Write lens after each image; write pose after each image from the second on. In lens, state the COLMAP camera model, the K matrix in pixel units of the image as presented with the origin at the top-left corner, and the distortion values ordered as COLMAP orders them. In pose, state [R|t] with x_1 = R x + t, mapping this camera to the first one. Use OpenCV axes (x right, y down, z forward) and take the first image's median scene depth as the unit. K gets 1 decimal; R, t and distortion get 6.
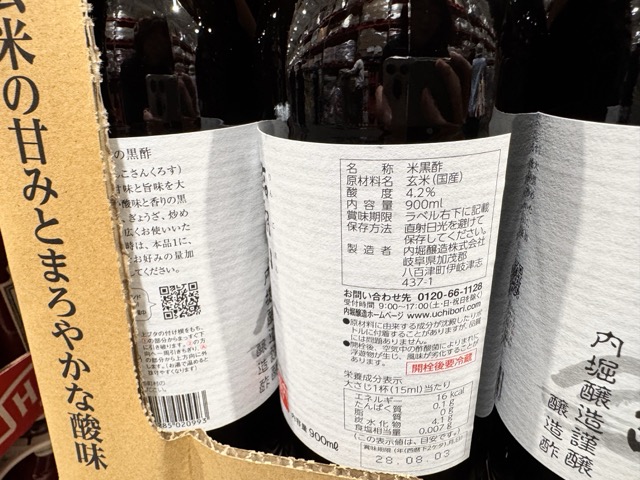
lens RADIAL K [[454.7, 0, 322.1], [0, 454.7, 236.0], [0, 0, 1]] dist [0.024301, -0.010085]
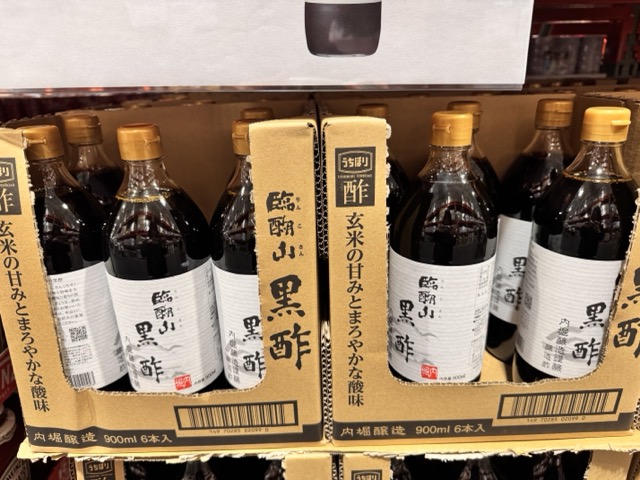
lens RADIAL K [[454.7, 0, 318.8], [0, 454.7, 245.2], [0, 0, 1]] dist [0.024301, -0.010085]
pose [[0.988181, -0.059589, 0.141238, 0.716430], [0.063521, 0.997704, -0.023494, -0.213507], [-0.139514, 0.032188, 0.989697, -1.813367]]
